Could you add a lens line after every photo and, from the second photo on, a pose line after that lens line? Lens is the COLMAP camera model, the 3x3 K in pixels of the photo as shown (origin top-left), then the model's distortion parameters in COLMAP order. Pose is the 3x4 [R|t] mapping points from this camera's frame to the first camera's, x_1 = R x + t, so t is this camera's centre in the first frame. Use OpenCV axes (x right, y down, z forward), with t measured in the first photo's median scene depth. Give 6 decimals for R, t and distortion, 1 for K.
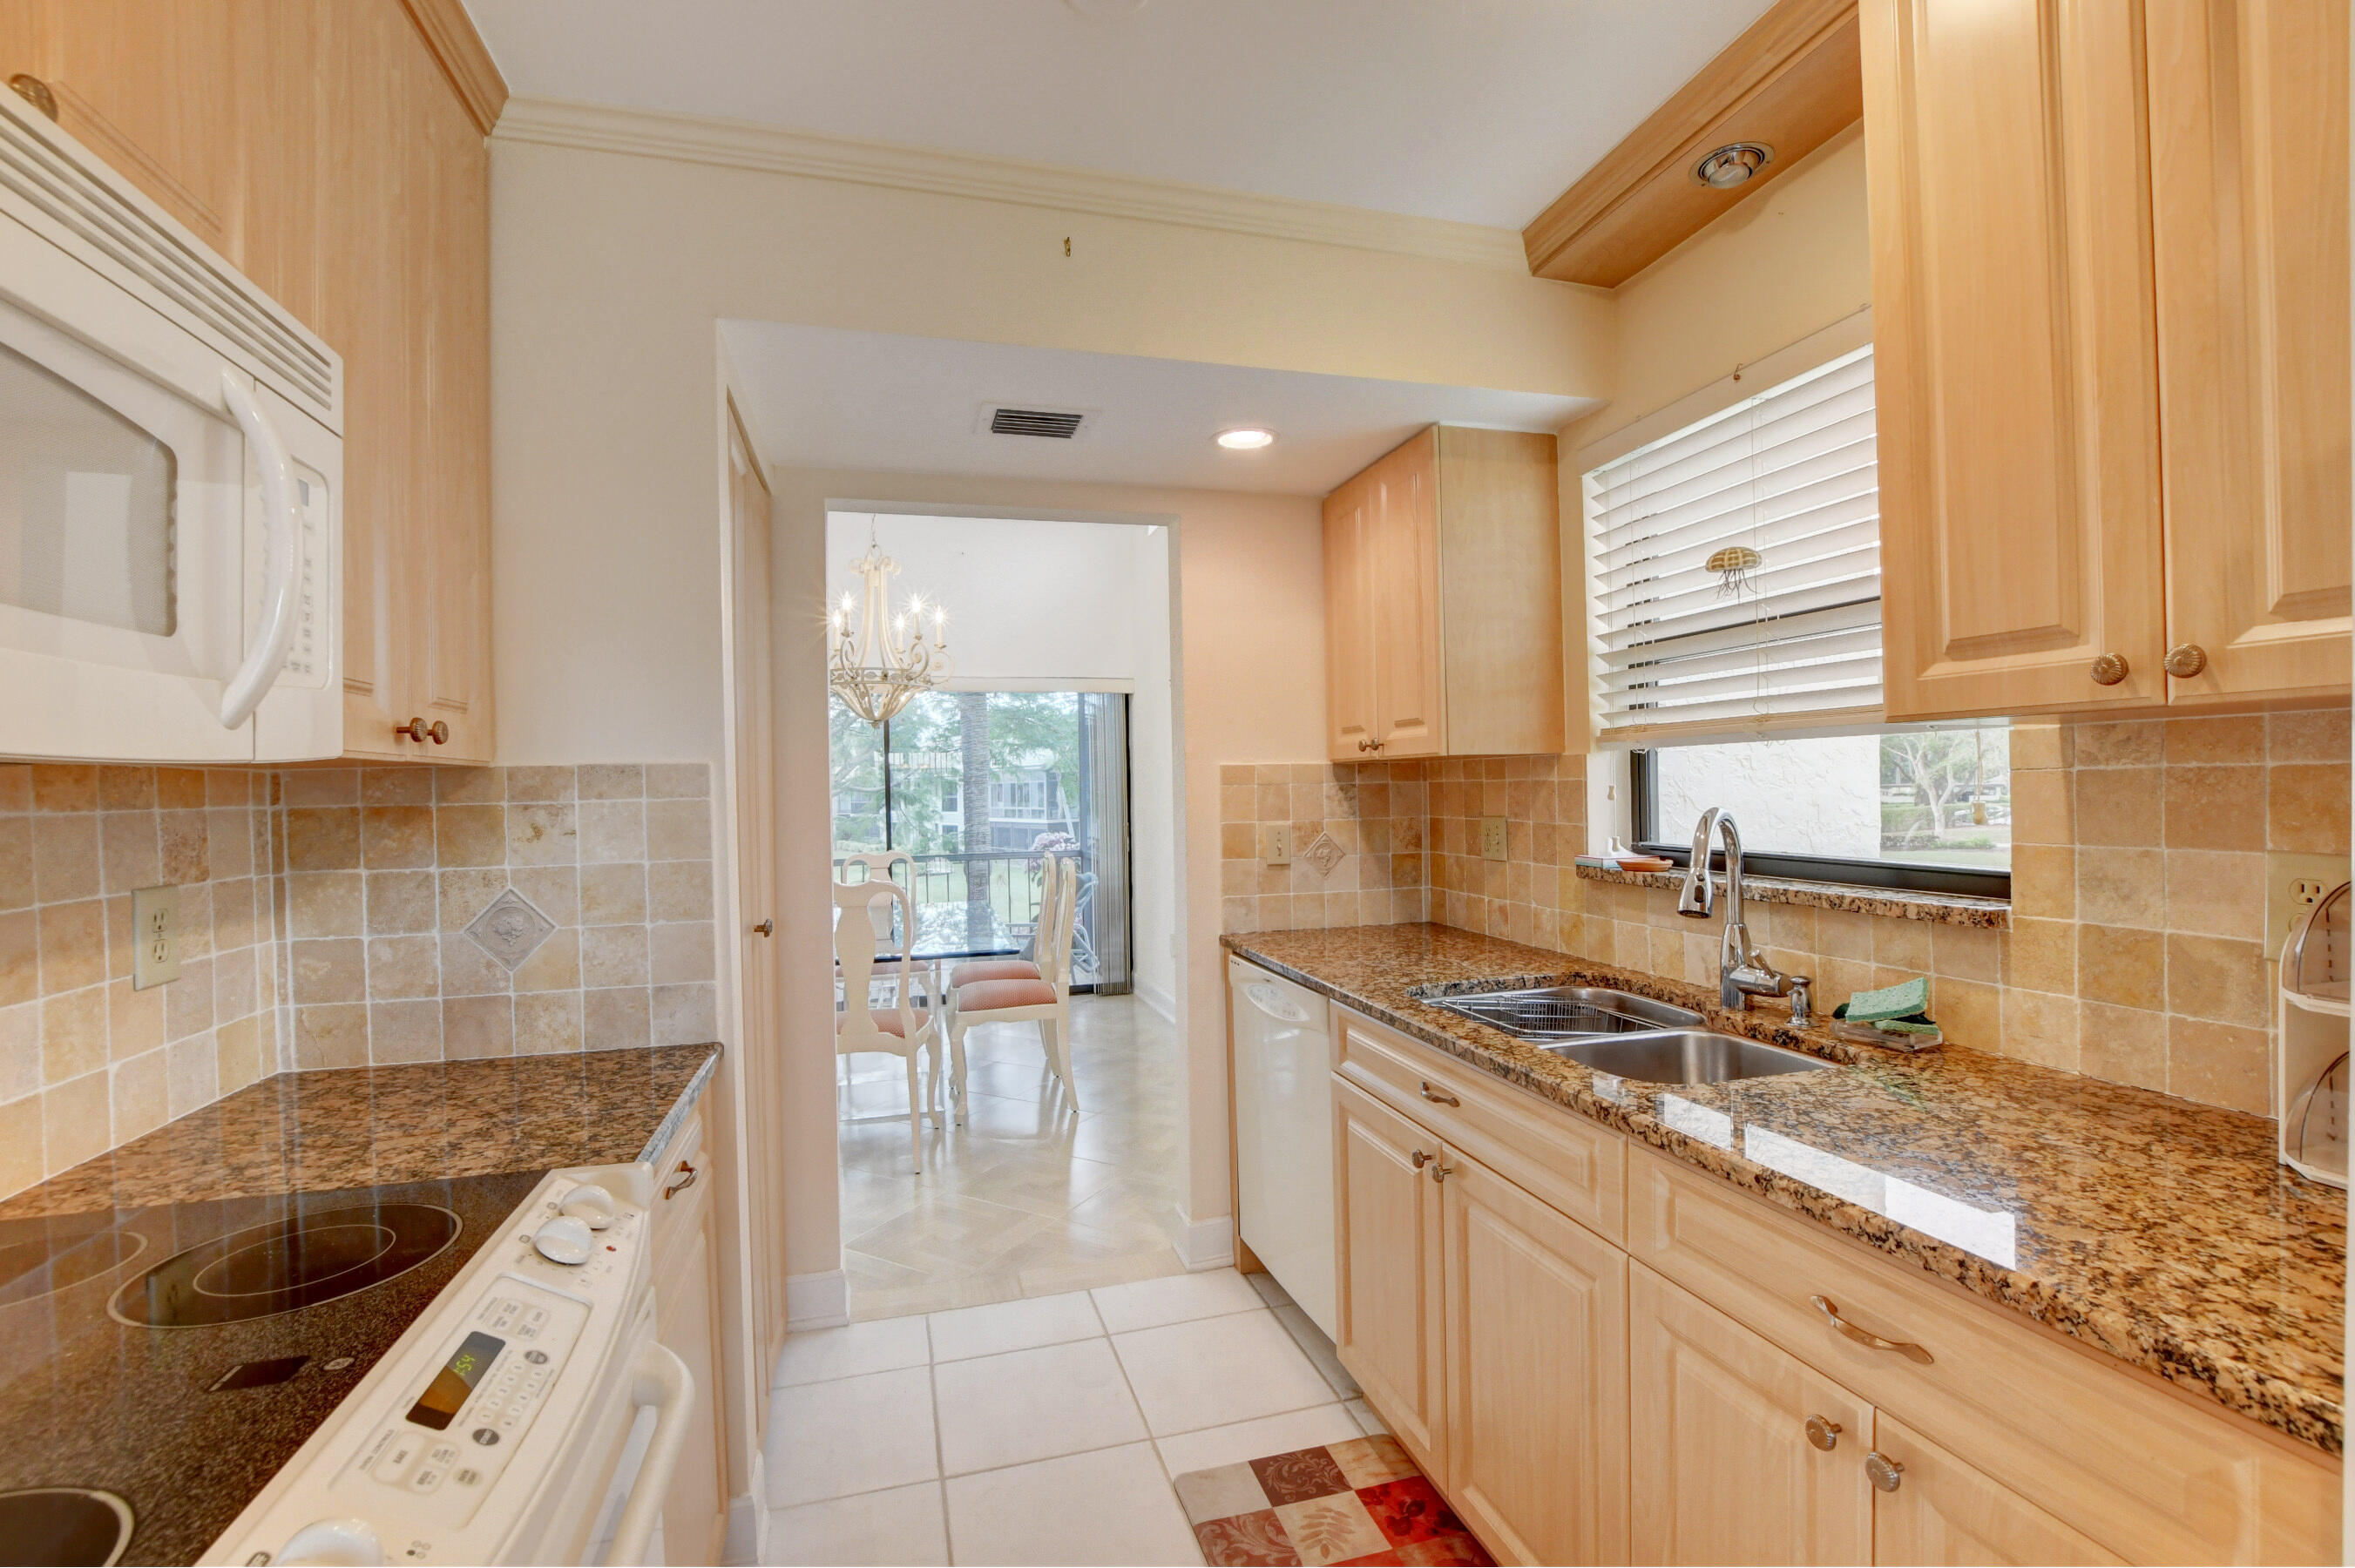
lens RADIAL K [[1033.7, 0, 1167.7], [0, 1033.7, 792.9], [0, 0, 1]] dist [-0.027922, 0.001001]
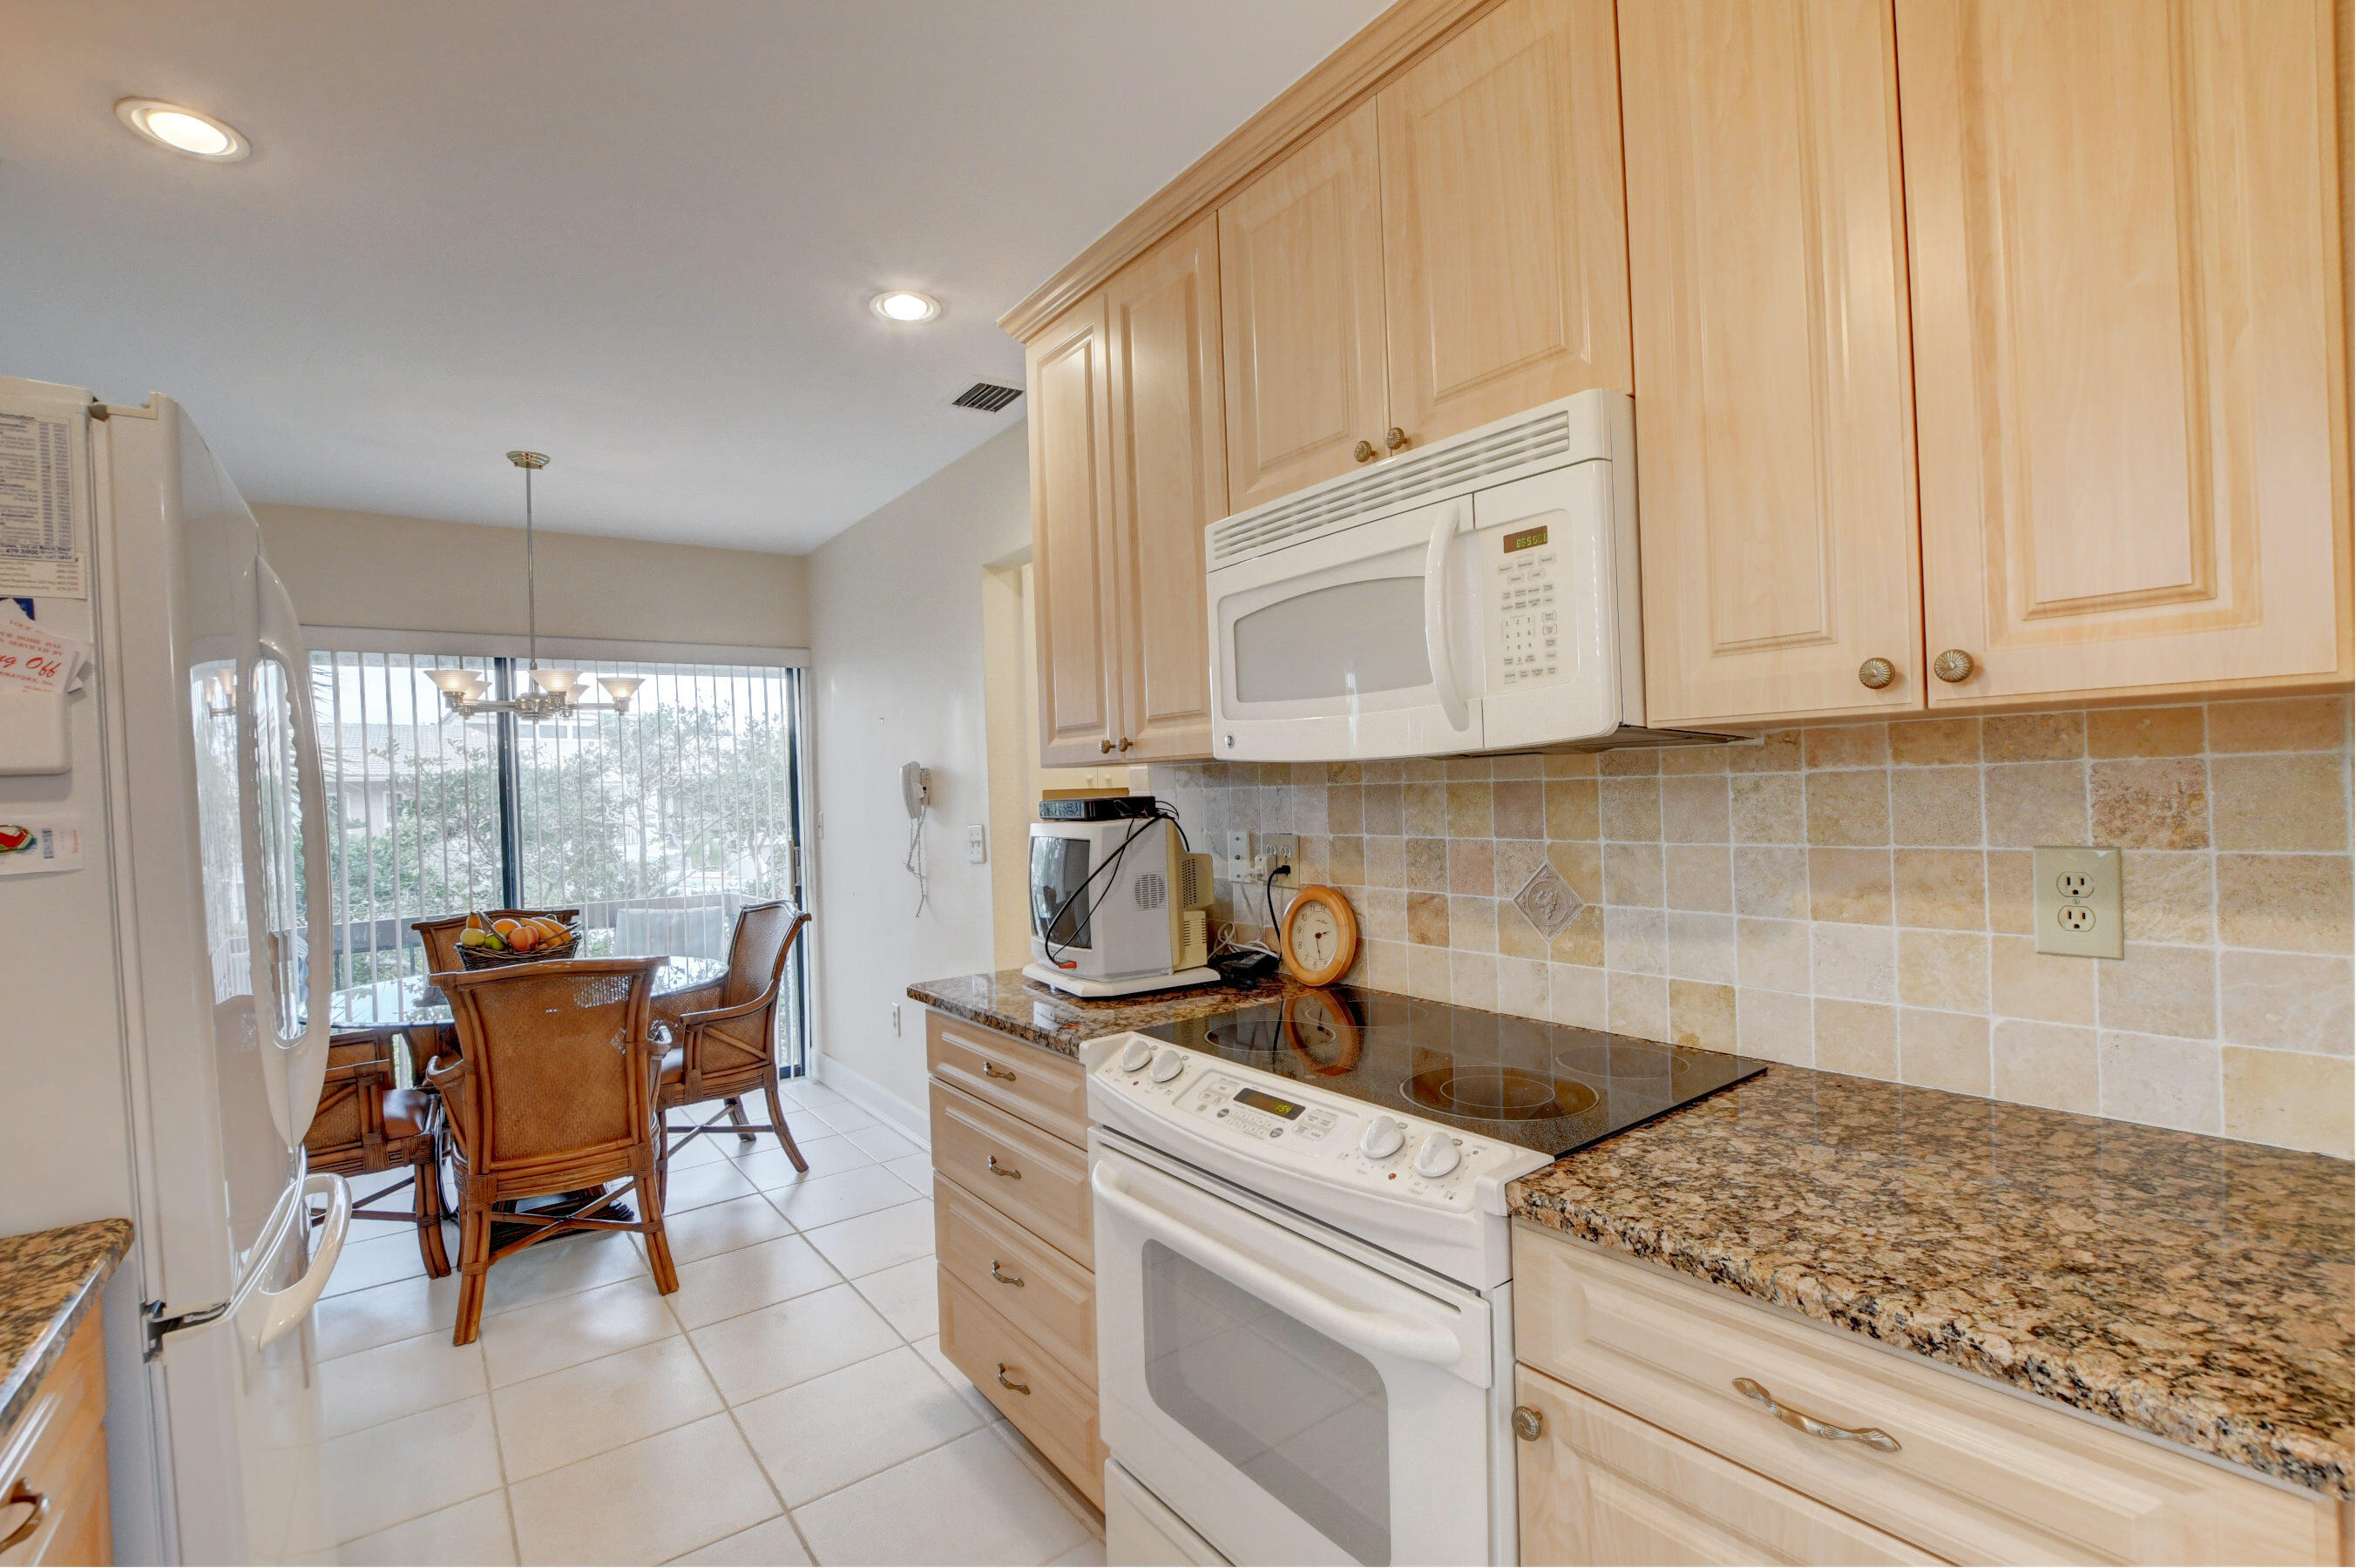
lens RADIAL K [[1034.1, 0, 1168.2], [0, 1034.1, 792.9], [0, 0, 1]] dist [-0.027922, 0.001001]
pose [[-0.927814, 0.055371, -0.368911, 0.073335], [0.052442, 0.998462, 0.017972, -0.013363], [0.369339, -0.002671, -0.929291, 1.629106]]
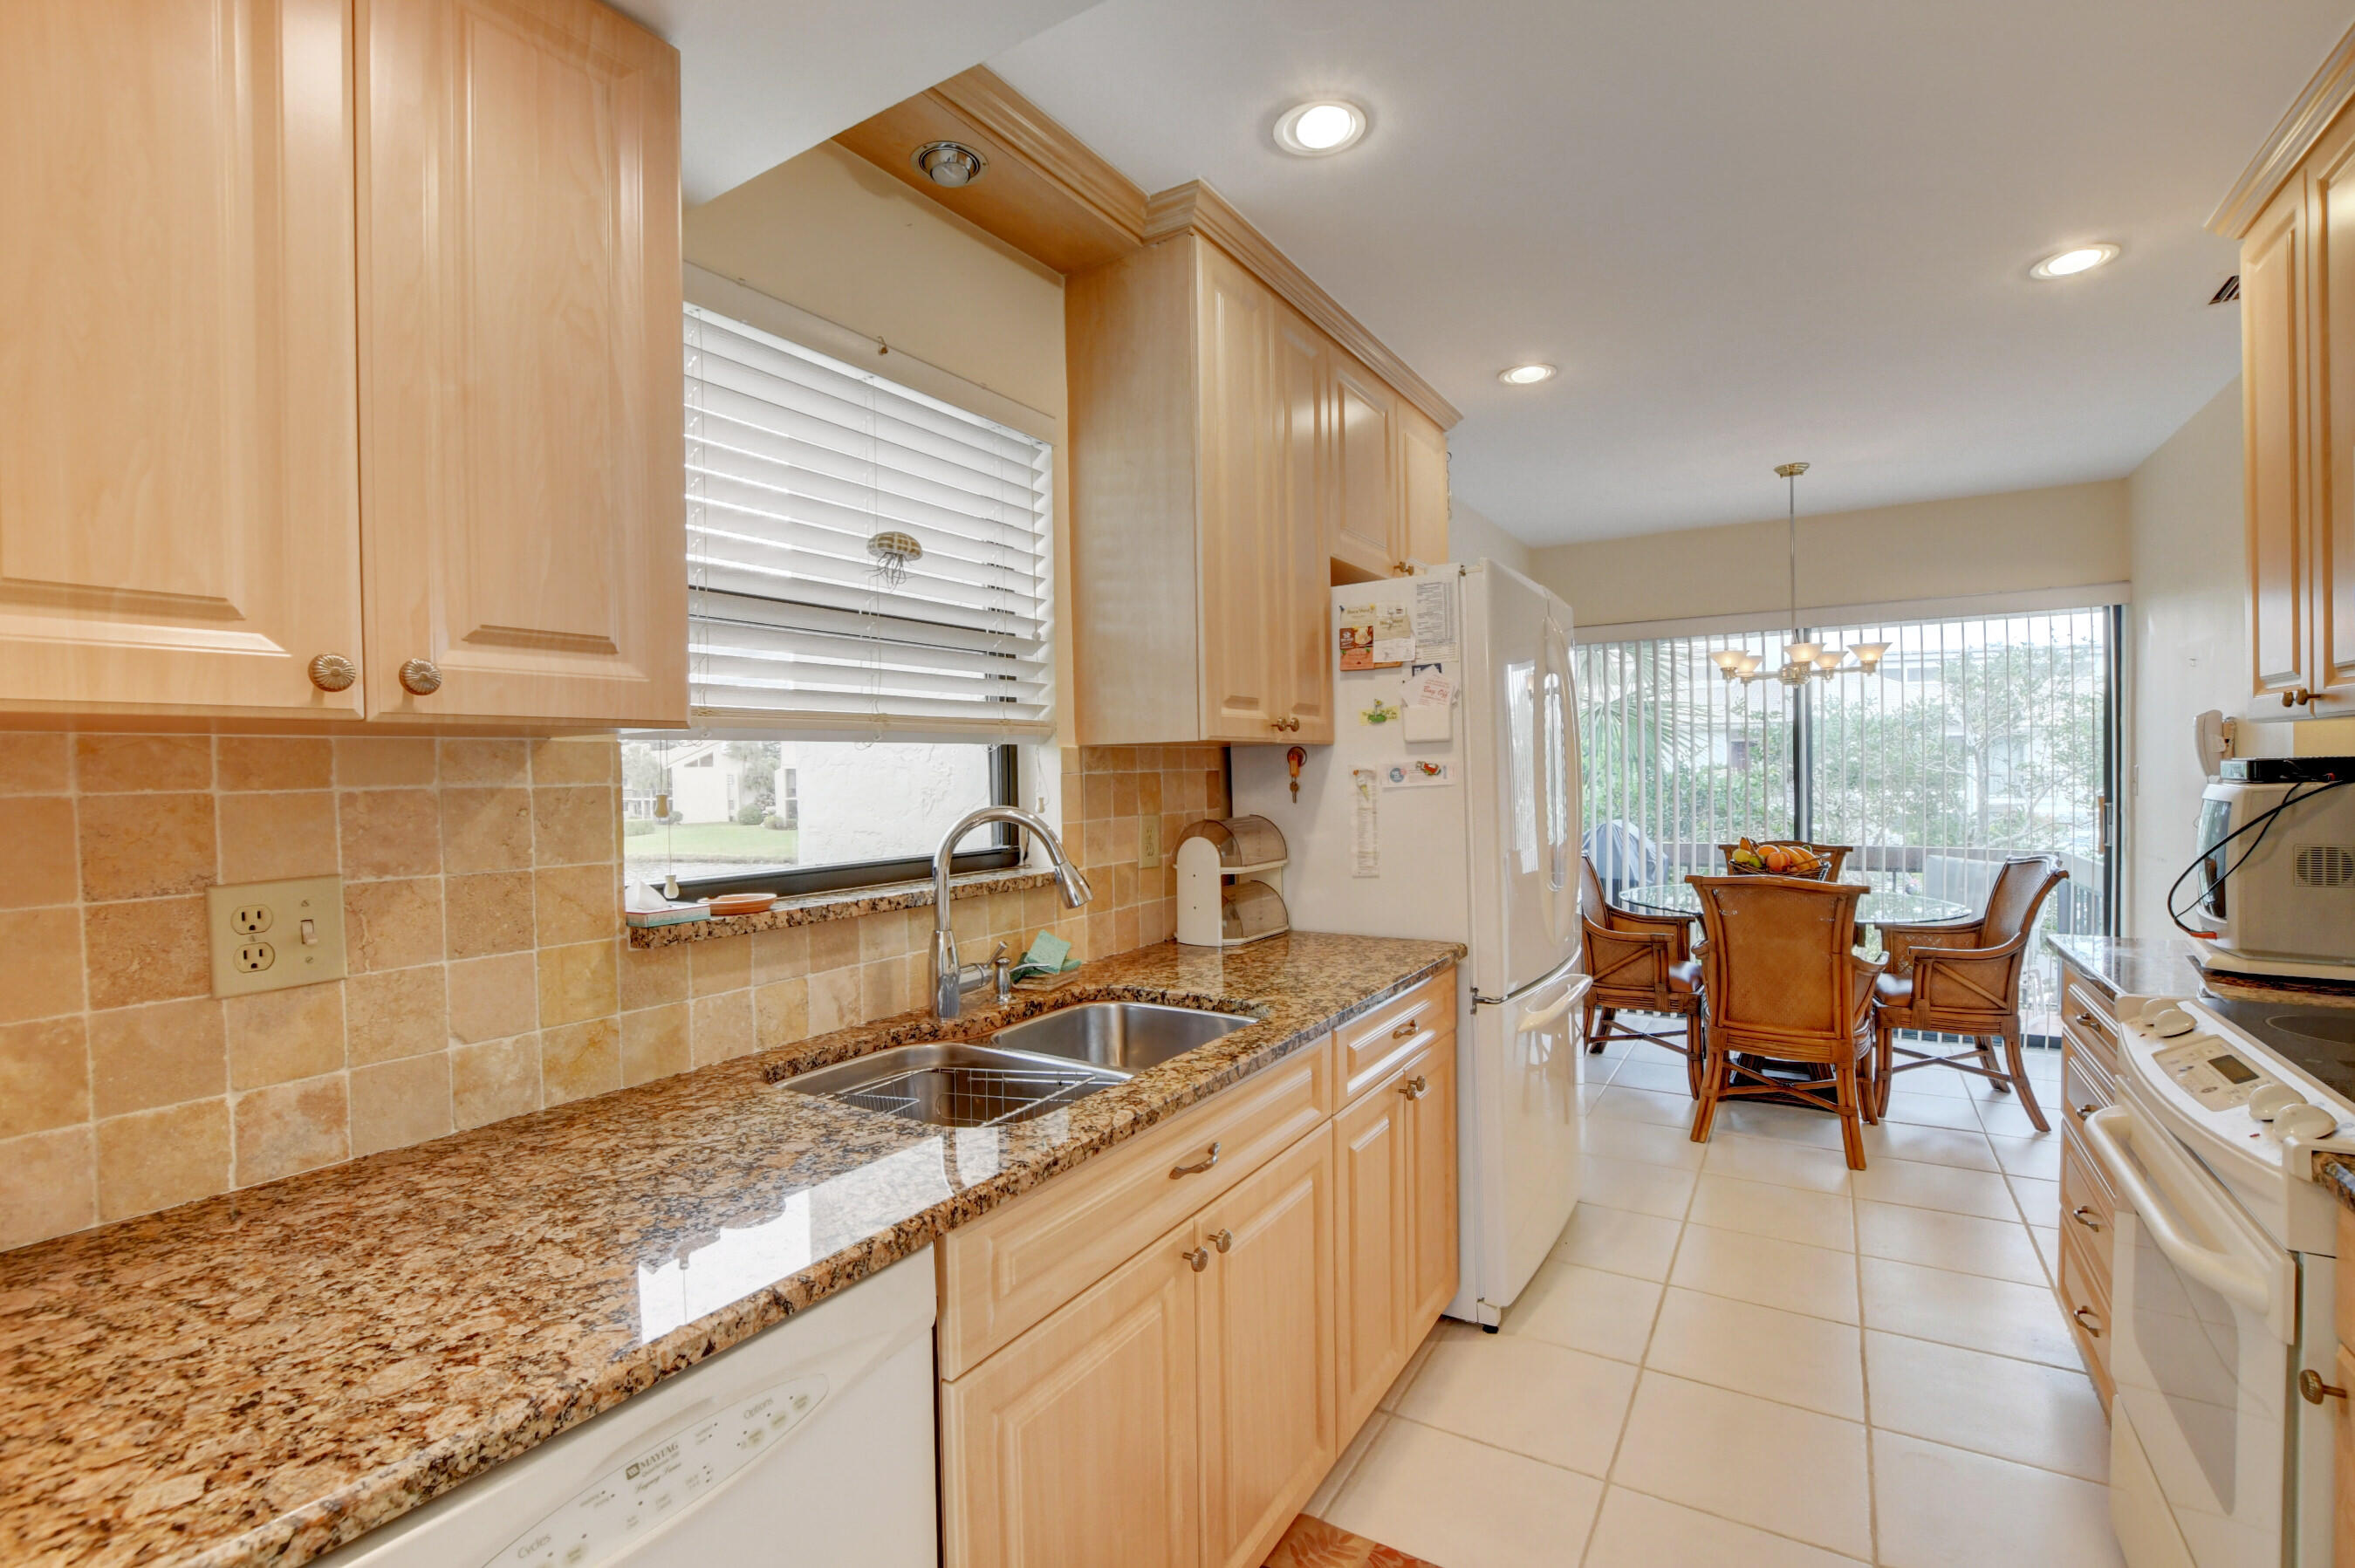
lens RADIAL K [[1033.8, 0, 1167.7], [0, 1033.8, 792.9], [0, 0, 1]] dist [-0.027922, 0.001001]
pose [[-0.668785, 0.018276, 0.743231, -0.464729], [0.037861, 0.999238, 0.009498, -0.004059], [-0.742491, 0.034492, -0.668967, 2.202284]]
